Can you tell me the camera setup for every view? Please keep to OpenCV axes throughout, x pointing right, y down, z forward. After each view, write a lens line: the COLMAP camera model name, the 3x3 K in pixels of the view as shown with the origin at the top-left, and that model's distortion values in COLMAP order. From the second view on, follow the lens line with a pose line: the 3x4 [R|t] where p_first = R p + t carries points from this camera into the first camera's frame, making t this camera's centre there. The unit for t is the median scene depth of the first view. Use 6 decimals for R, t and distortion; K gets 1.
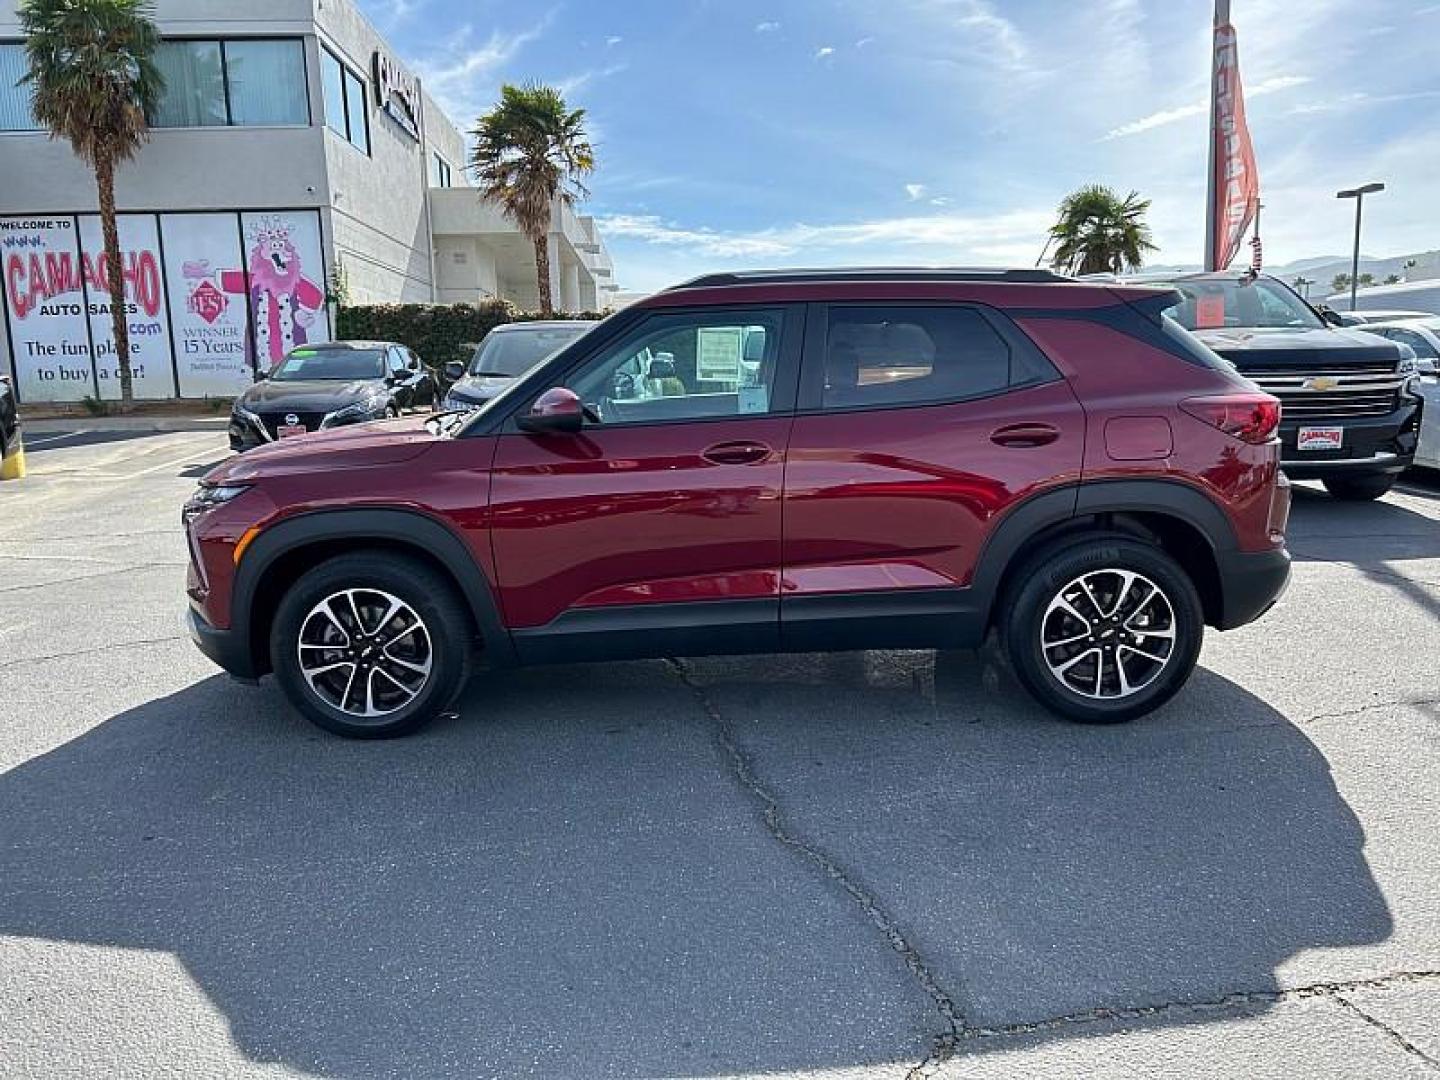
lens RADIAL K [[1068.3, 0, 720.0], [0, 1068.3, 540.0], [0, 0, 1]] dist [0.051129, -0.064426]
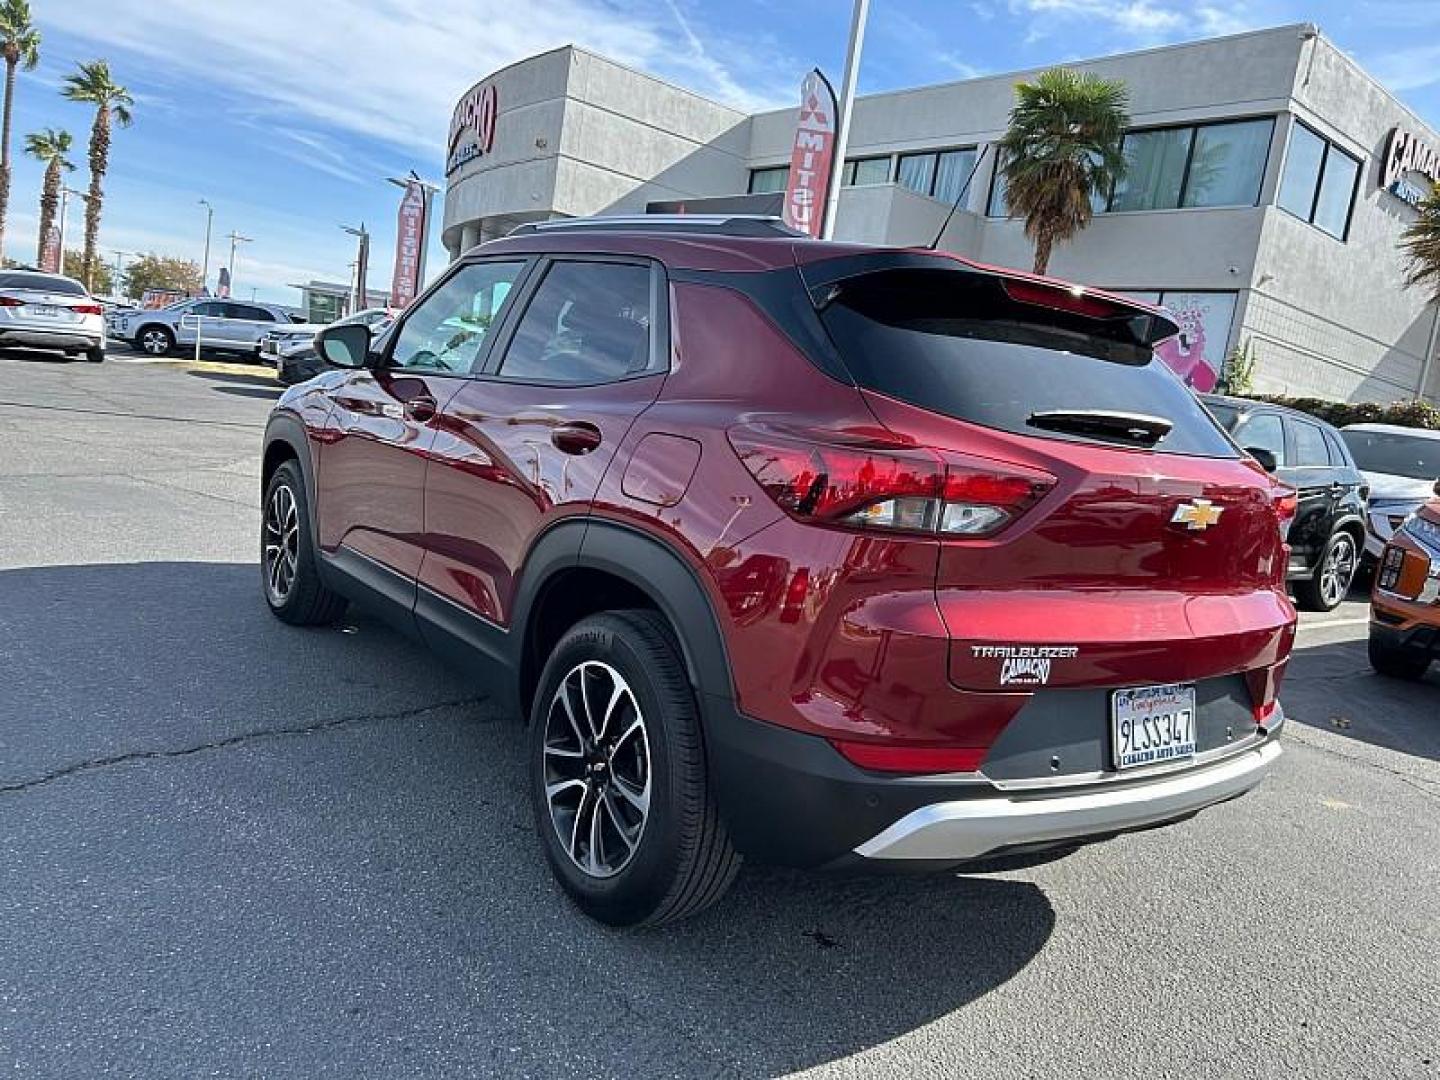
lens RADIAL K [[1068.3, 0, 720.0], [0, 1068.3, 540.0], [0, 0, 1]] dist [0.051129, -0.064426]
pose [[0.583428, 0.215607, -0.783024, 0.159189], [-0.285918, 0.956925, 0.050455, -0.016987], [0.760173, 0.194444, 0.619942, 0.117170]]
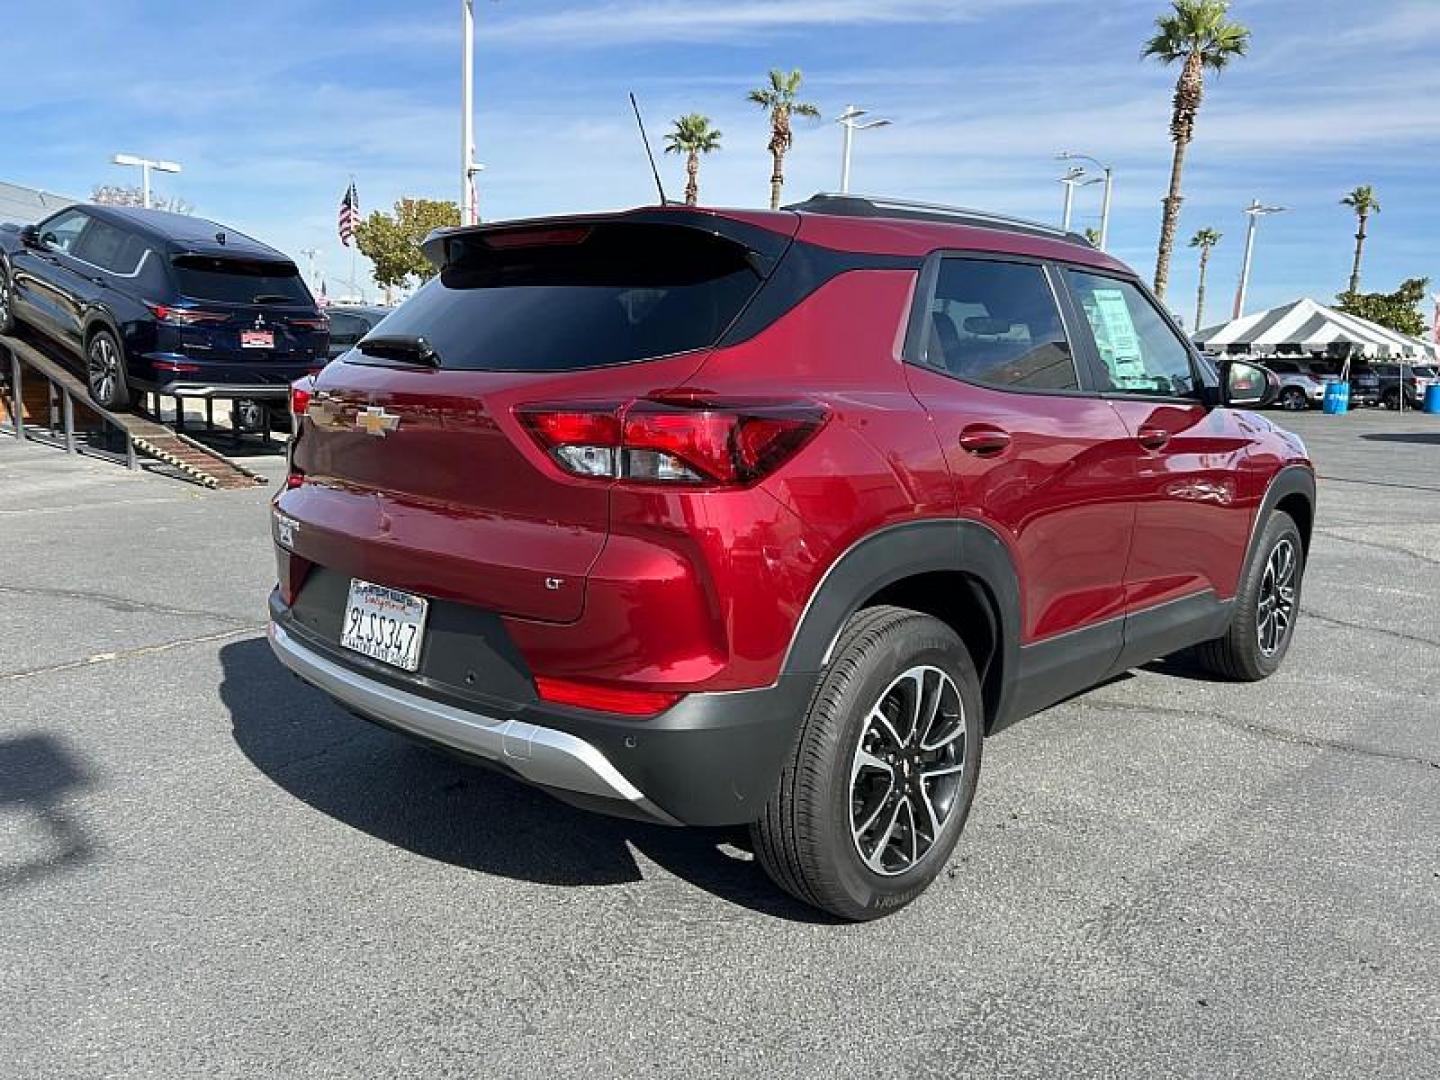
lens RADIAL K [[1068.3, 0, 720.0], [0, 1068.3, 540.0], [0, 0, 1]] dist [0.051129, -0.064426]
pose [[-0.670909, 0.132456, -0.729614, 0.186895], [-0.142431, 0.942579, 0.302090, -0.404142], [0.727732, 0.306594, -0.613519, 2.169498]]
